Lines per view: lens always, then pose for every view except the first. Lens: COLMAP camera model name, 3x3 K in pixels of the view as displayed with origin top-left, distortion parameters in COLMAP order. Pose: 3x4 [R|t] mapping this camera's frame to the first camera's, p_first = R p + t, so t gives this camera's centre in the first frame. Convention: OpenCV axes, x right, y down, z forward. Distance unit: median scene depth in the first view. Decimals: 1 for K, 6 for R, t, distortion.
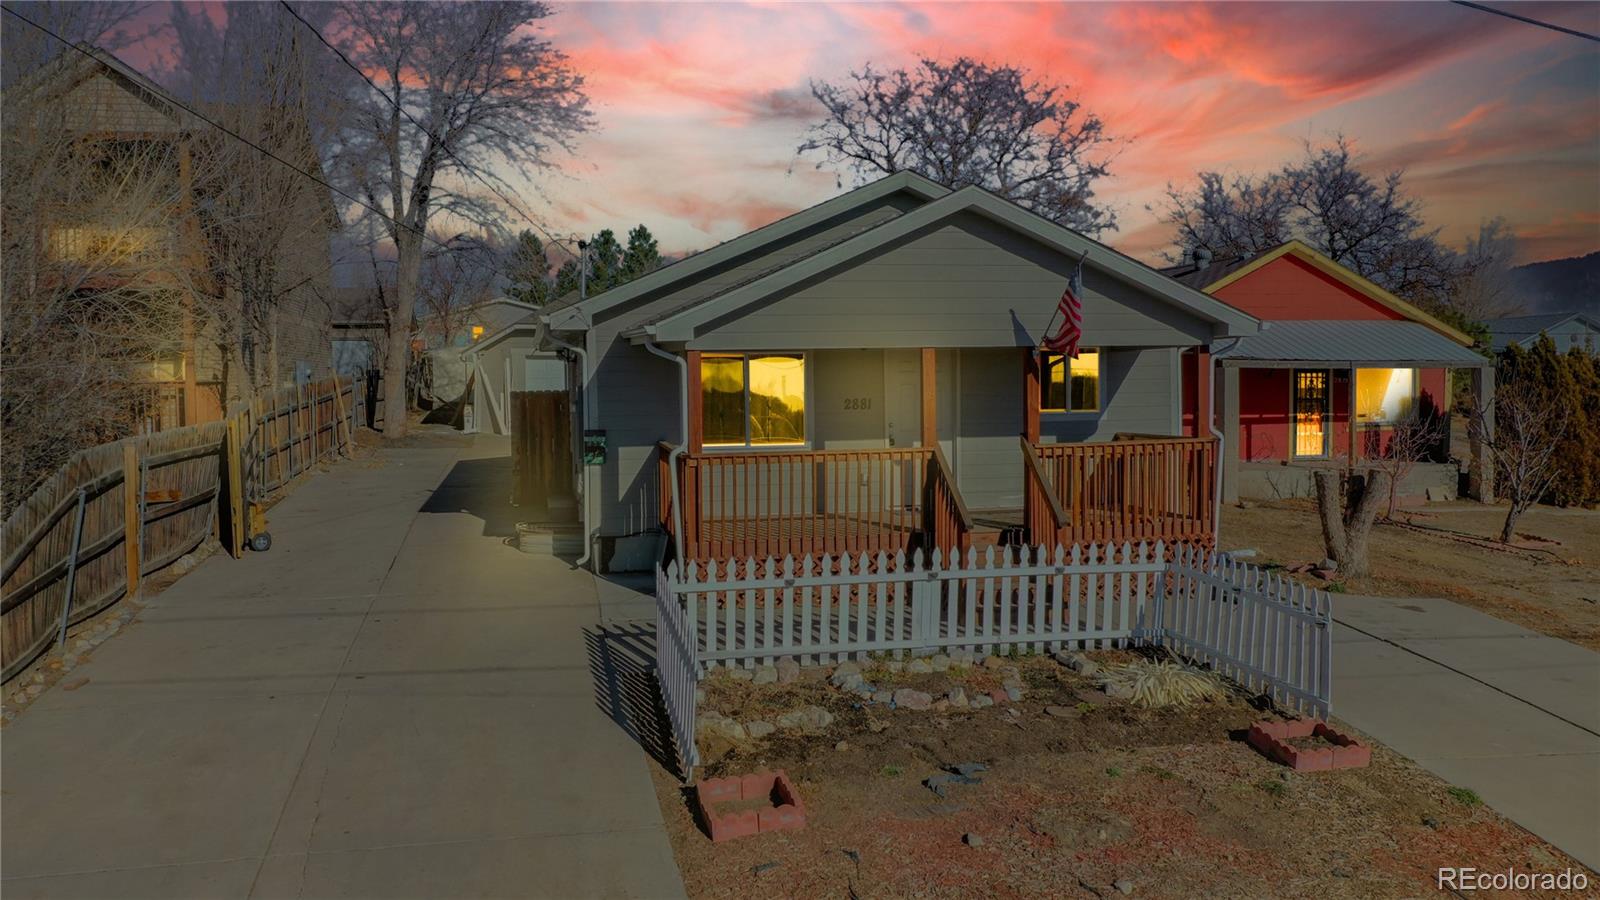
lens RADIAL K [[1261.1, 0, 802.1], [0, 1261.1, 454.8], [0, 0, 1]] dist [-0.002600, 0.004090]
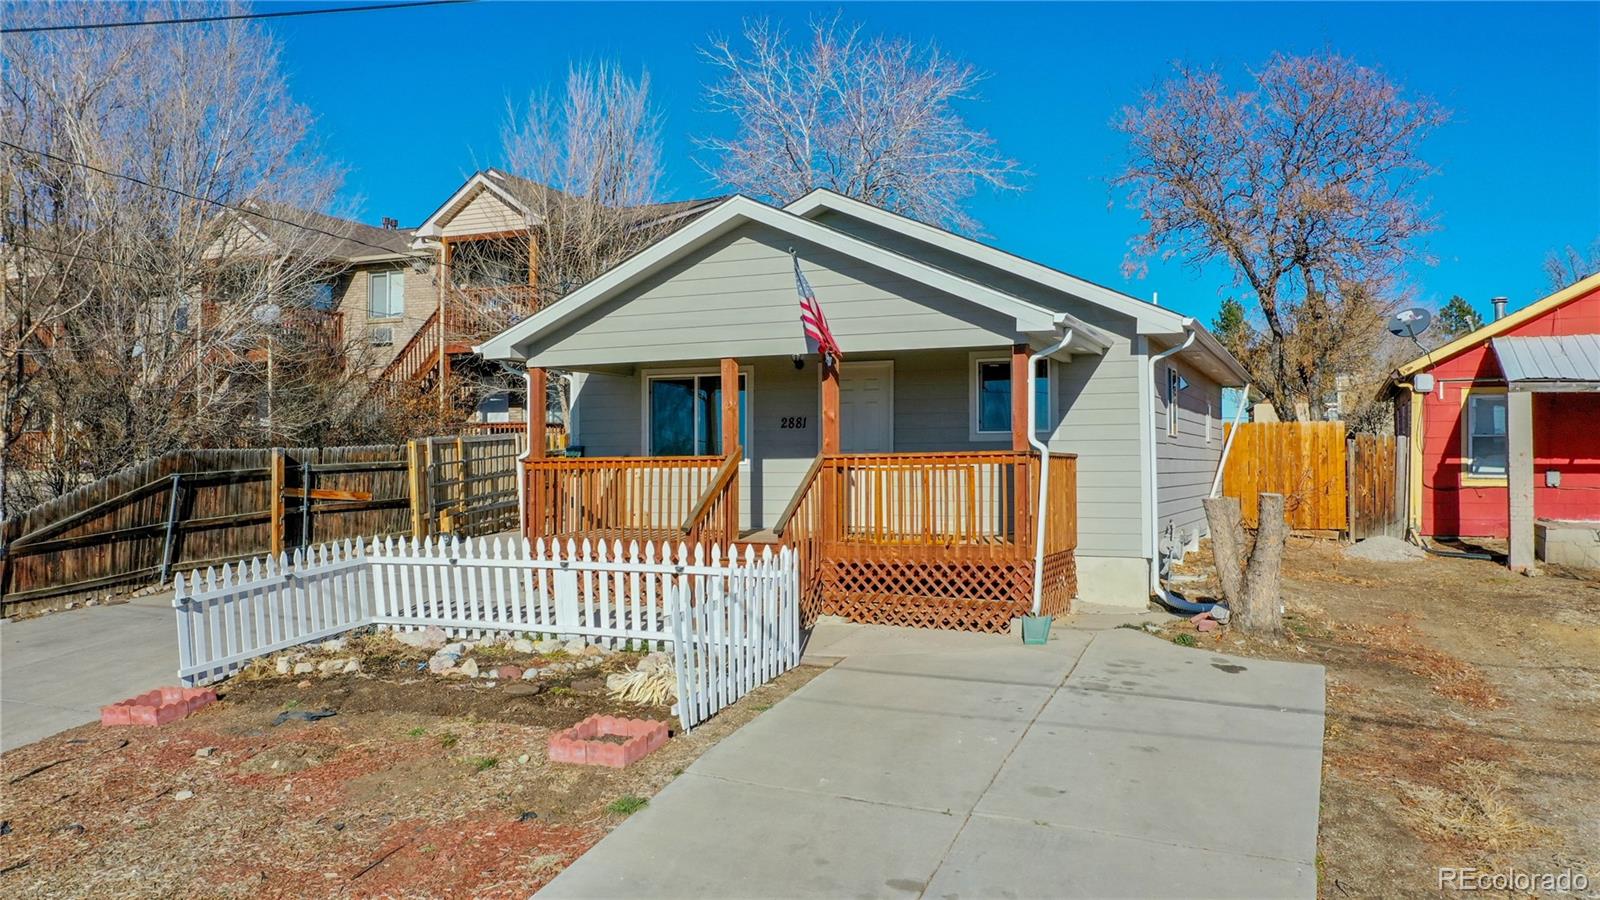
lens RADIAL K [[1261.1, 0, 800.3], [0, 1261.1, 450.6], [0, 0, 1]] dist [-0.002600, 0.004090]
pose [[0.809909, 0.001159, -0.586555, 0.818477], [-0.039727, 0.997810, -0.052884, 0.045085], [0.585209, 0.066133, 0.808181, 0.238529]]
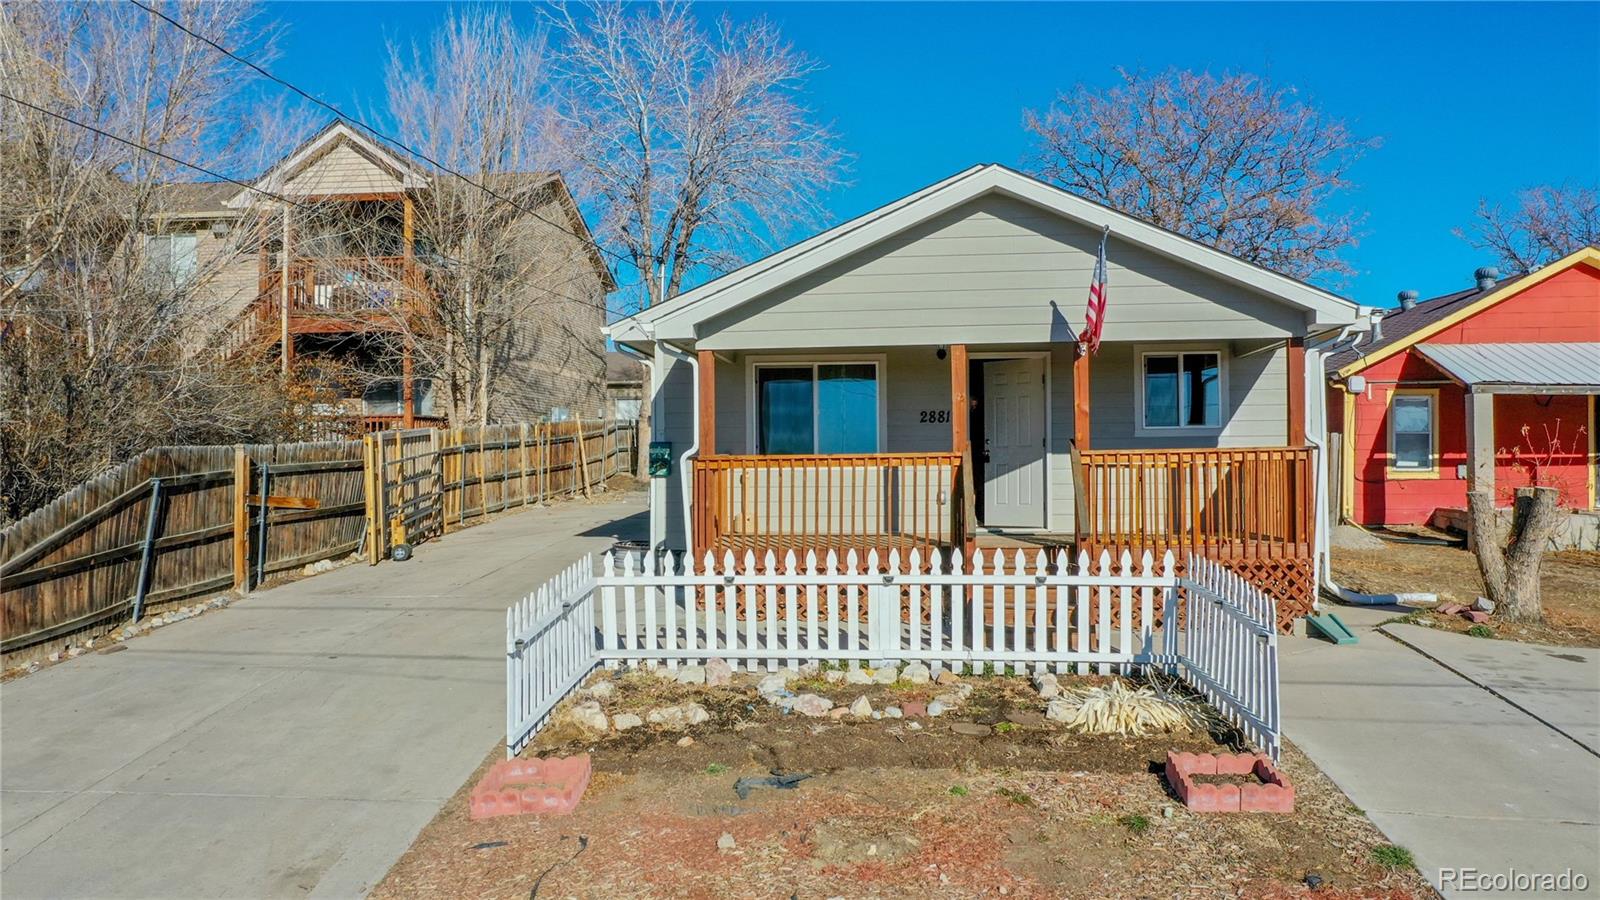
lens RADIAL K [[1261.1, 0, 802.6], [0, 1261.1, 451.0], [0, 0, 1]] dist [-0.002600, 0.004090]
pose [[0.954422, 0.000522, -0.298461, 0.293454], [-0.019336, 0.998006, -0.060086, 0.055102], [0.297835, 0.063119, 0.952528, 0.102357]]
